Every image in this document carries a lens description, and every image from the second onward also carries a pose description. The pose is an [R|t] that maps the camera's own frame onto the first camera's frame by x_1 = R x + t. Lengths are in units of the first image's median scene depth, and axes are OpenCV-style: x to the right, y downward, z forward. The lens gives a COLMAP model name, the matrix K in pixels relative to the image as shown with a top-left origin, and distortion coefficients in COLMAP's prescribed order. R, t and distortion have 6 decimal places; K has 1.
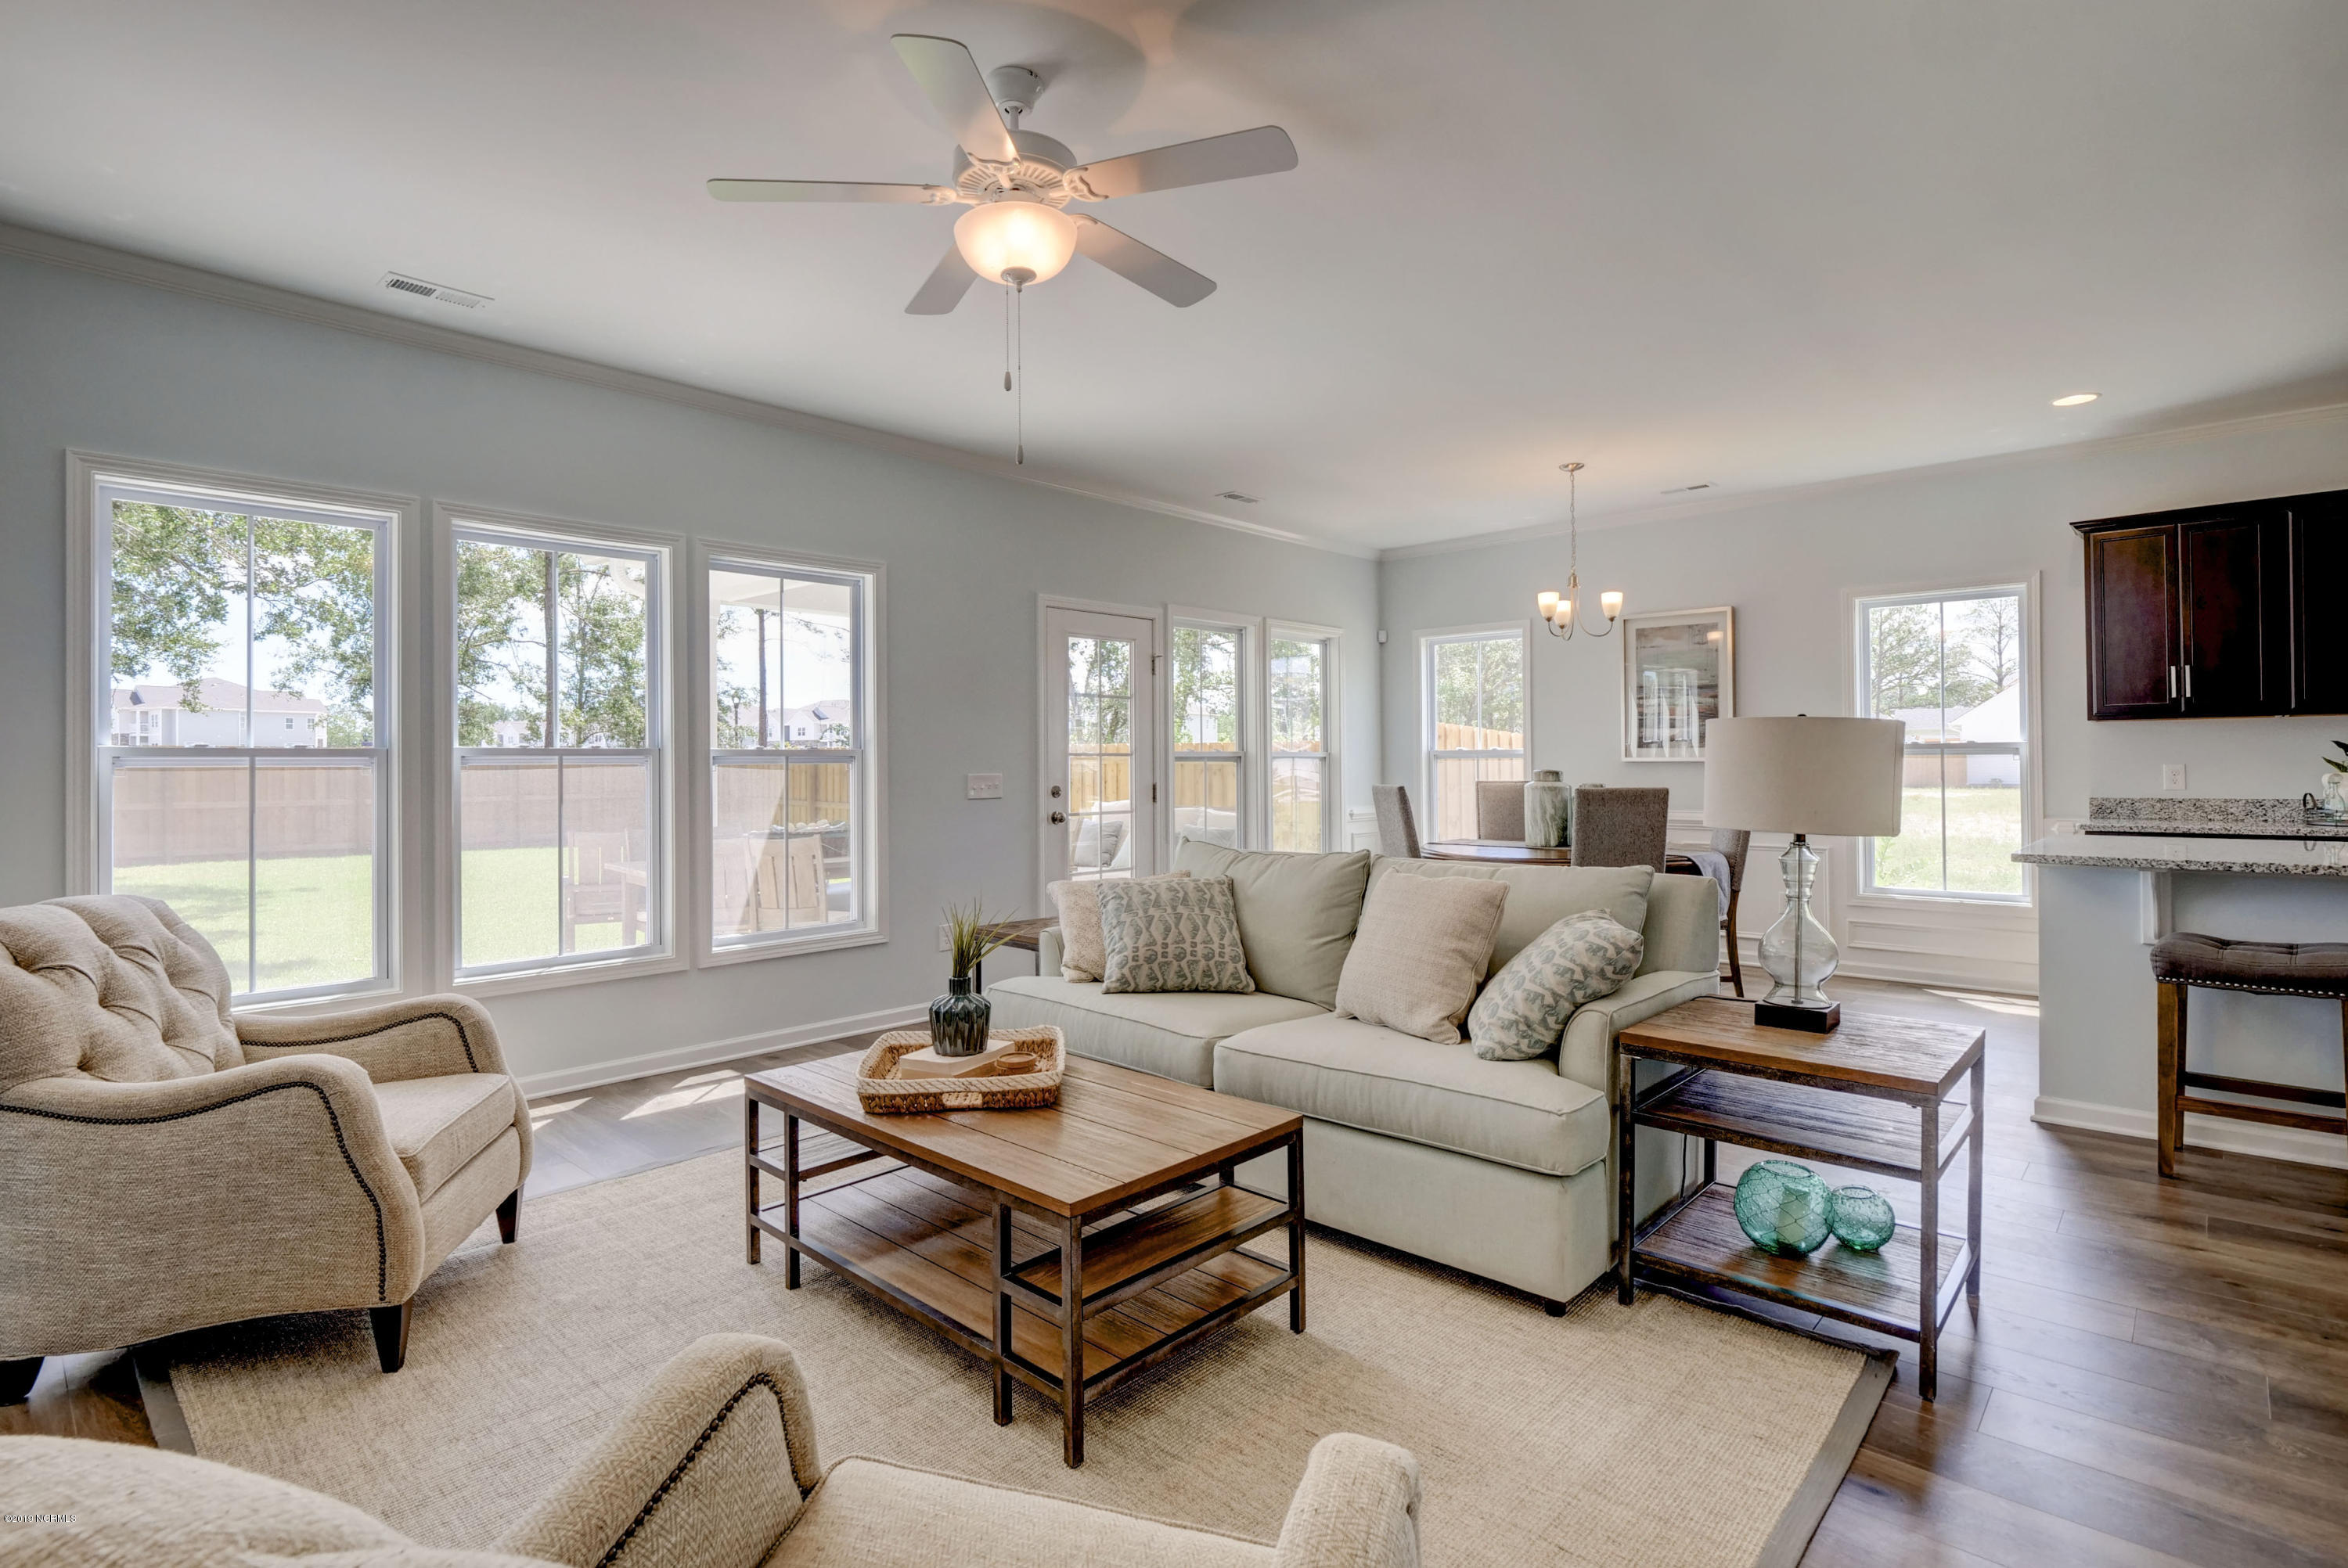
lens RADIAL K [[1143.0, 0, 1164.8], [0, 1143.0, 755.7], [0, 0, 1]] dist [-0.010826, -0.000780]
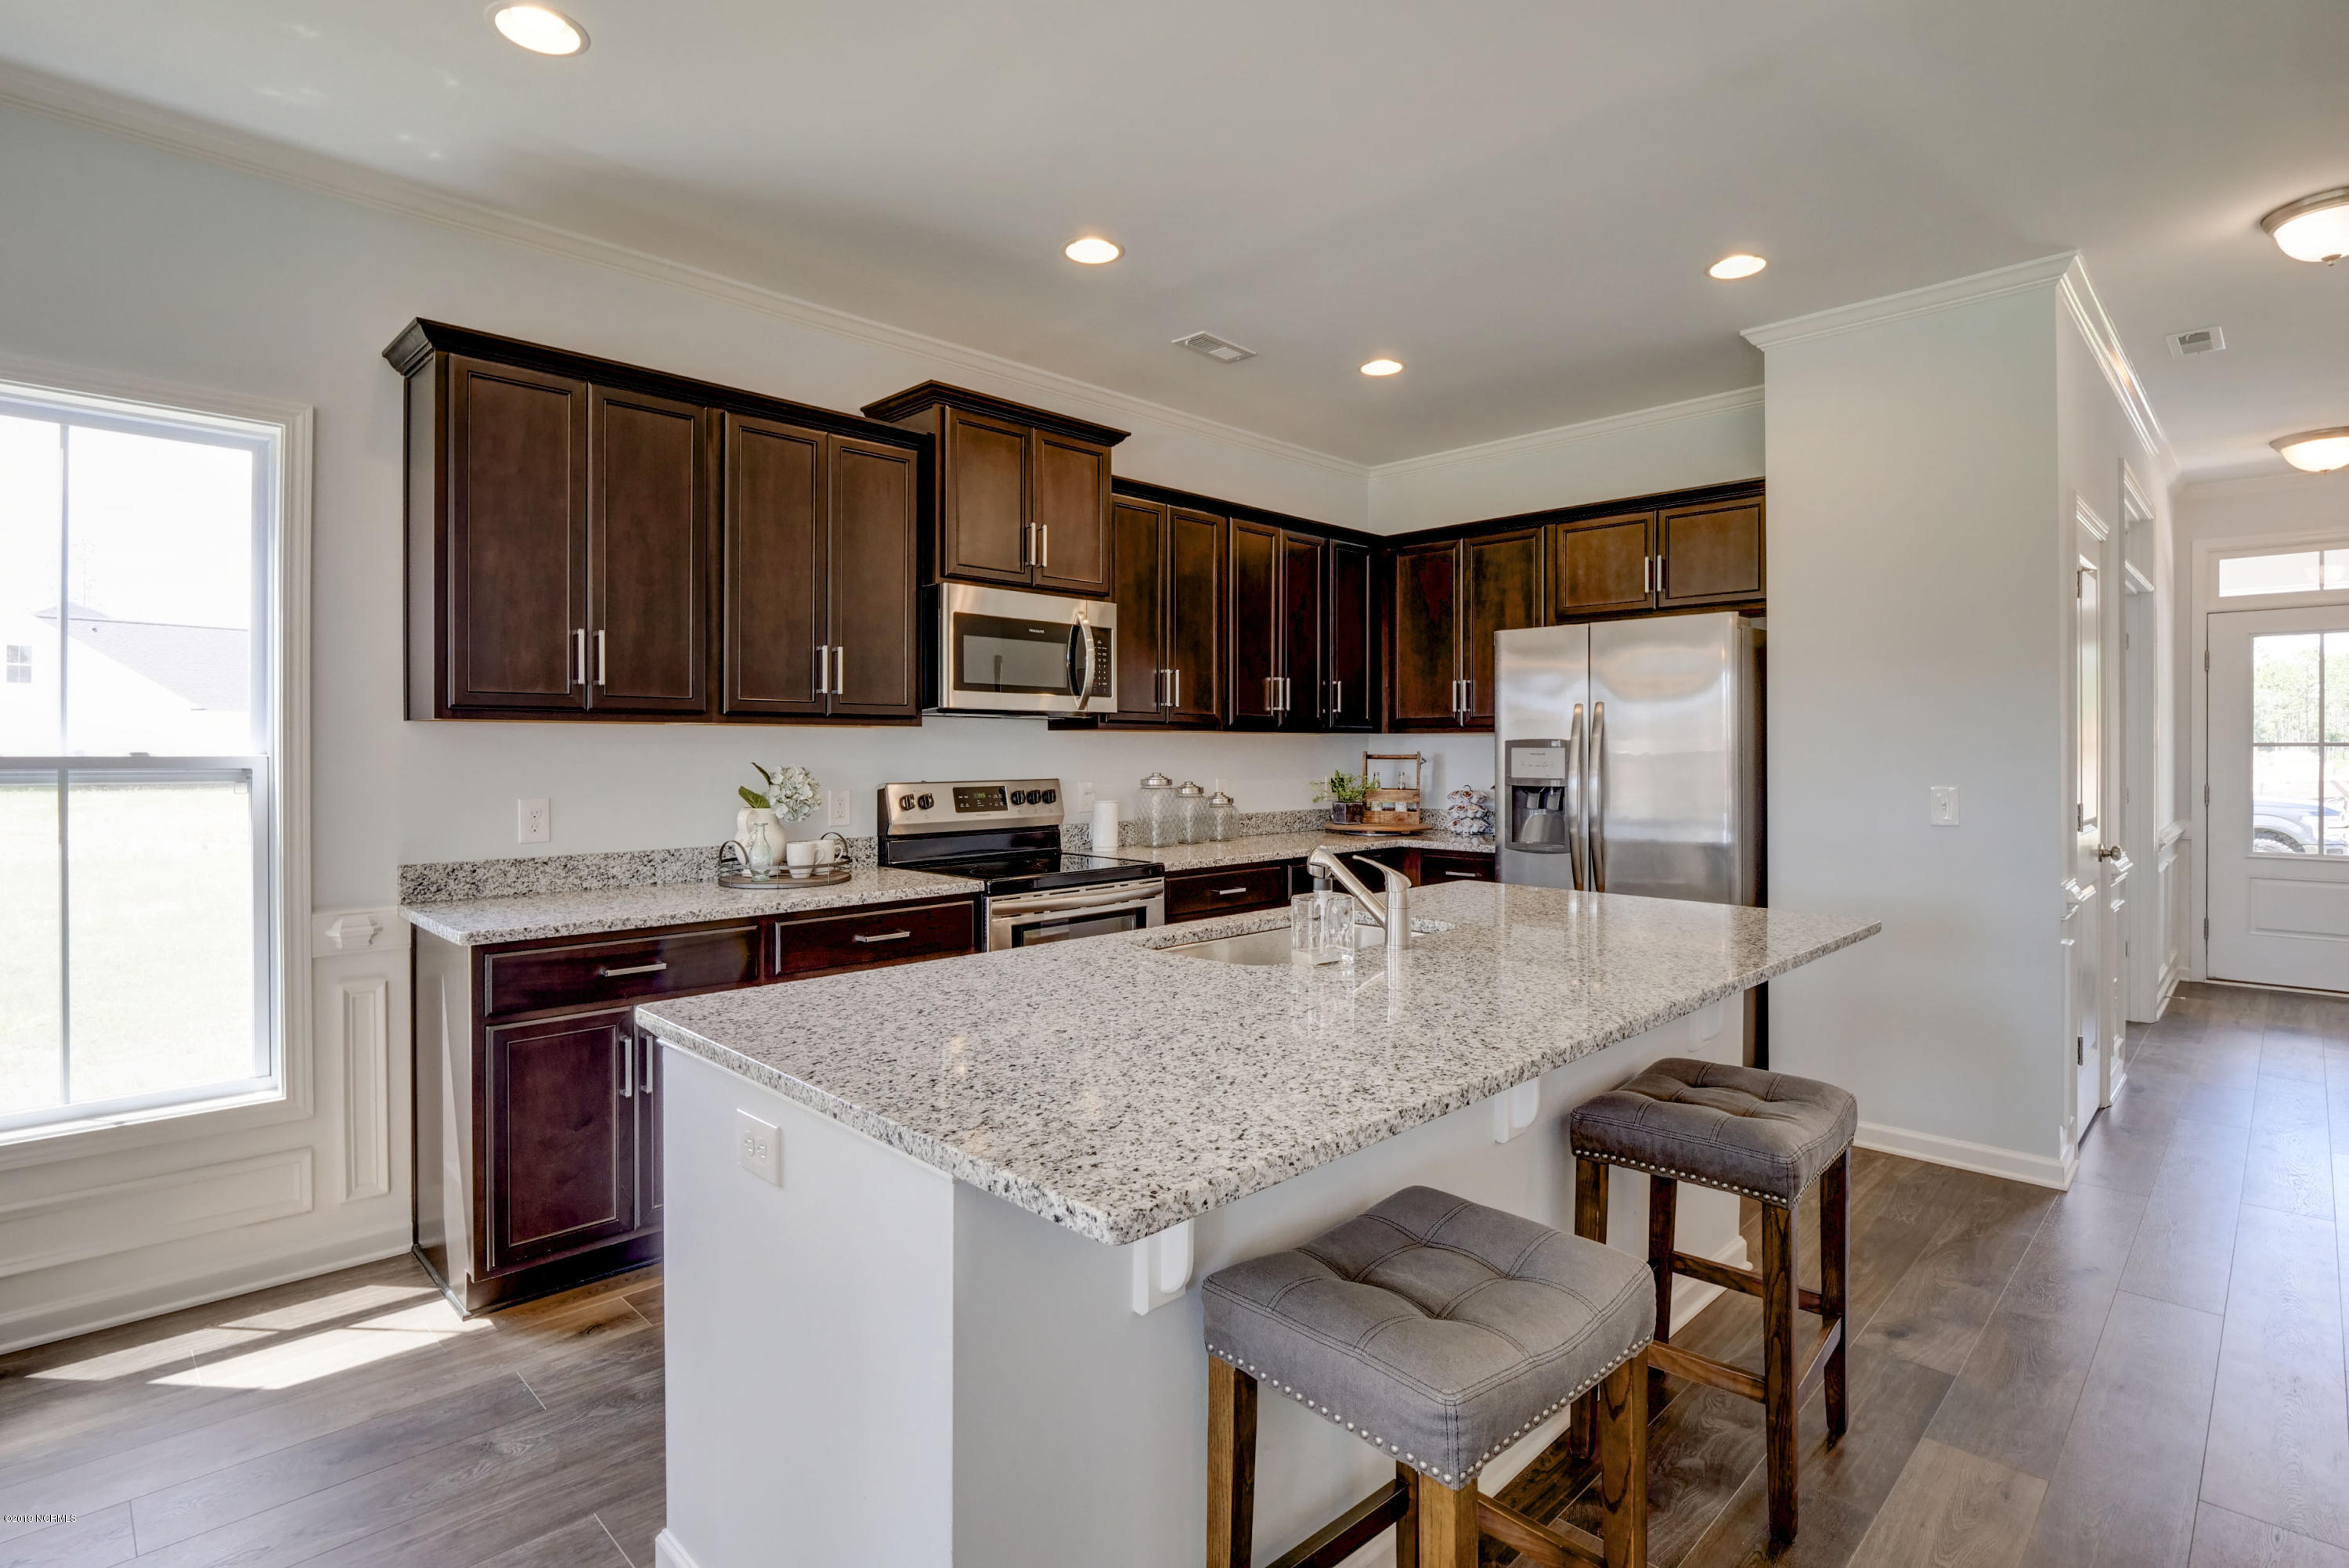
lens RADIAL K [[1143.5, 0, 1165.3], [0, 1143.5, 755.7], [0, 0, 1]] dist [-0.010826, -0.000780]
pose [[0.037177, 0.002936, 0.999304, 0.274640], [-0.009019, 0.999956, -0.002602, -0.013796], [-0.999268, -0.008916, 0.037202, 0.565791]]
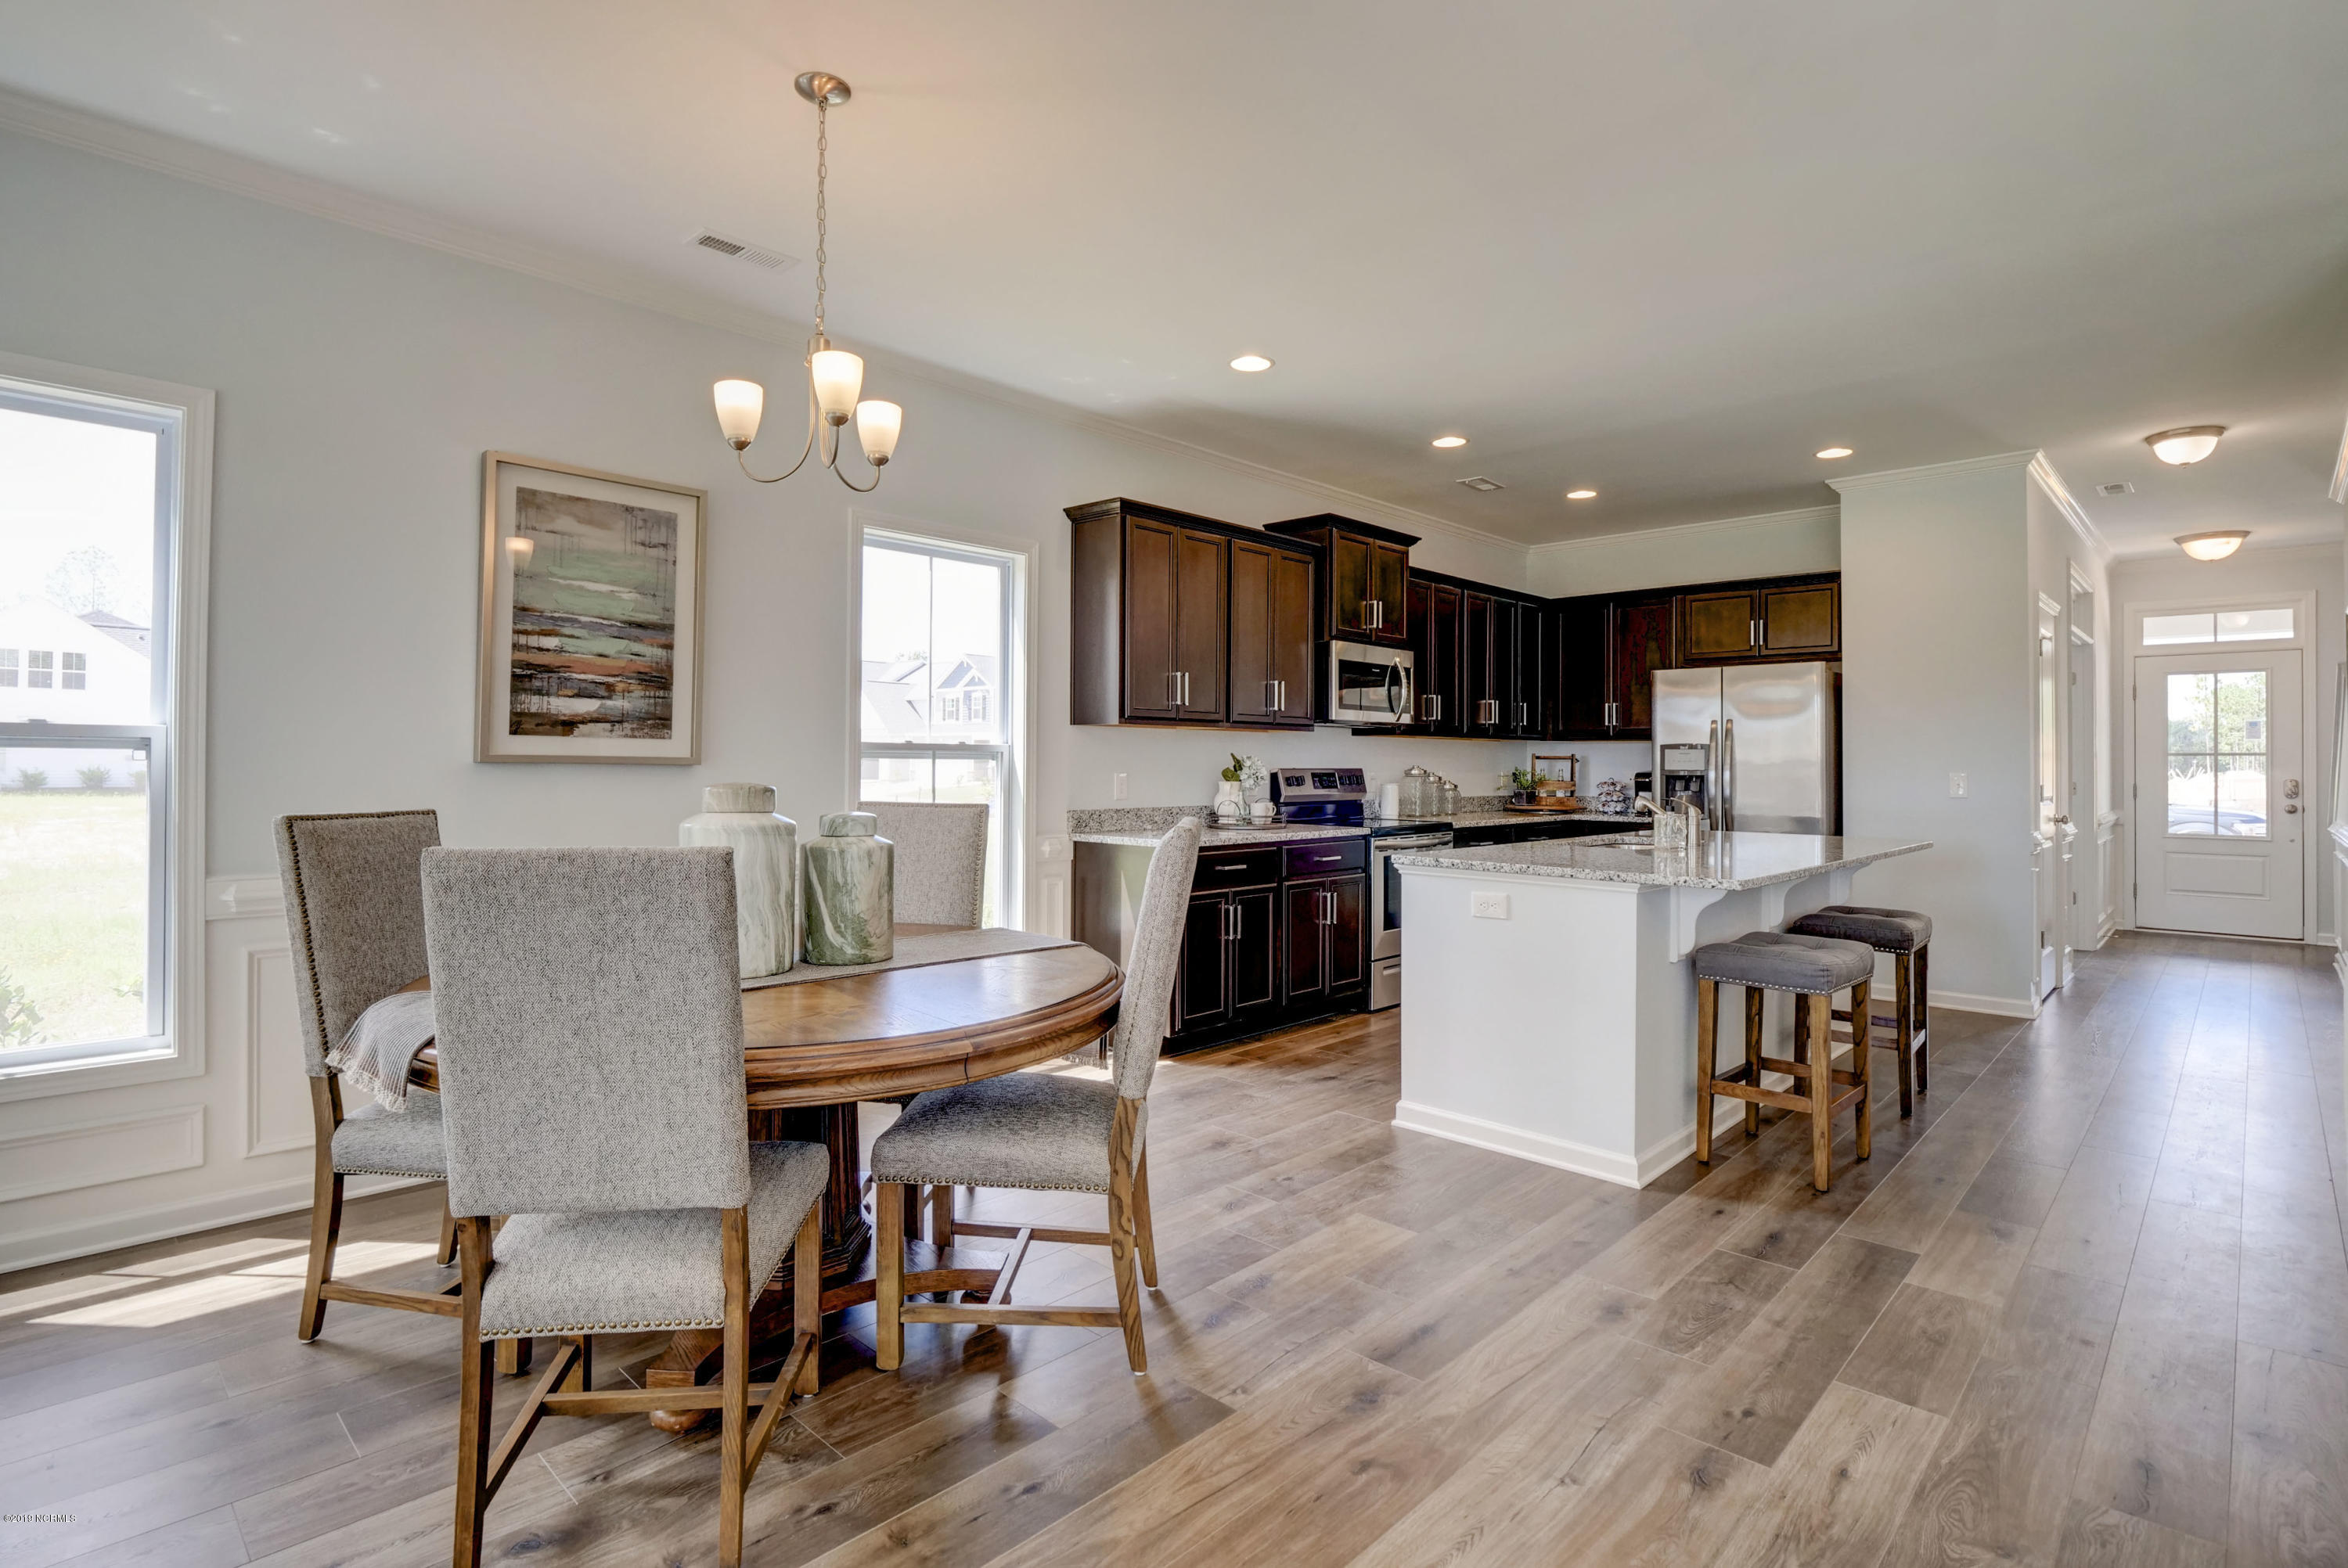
lens RADIAL K [[1143.0, 0, 1164.8], [0, 1143.0, 755.7], [0, 0, 1]] dist [-0.010826, -0.000780]
pose [[0.016874, 0.015330, 0.999740, -0.068153], [-0.014957, 0.999774, -0.015078, 0.005873], [-0.999746, -0.014699, 0.017099, 0.821166]]
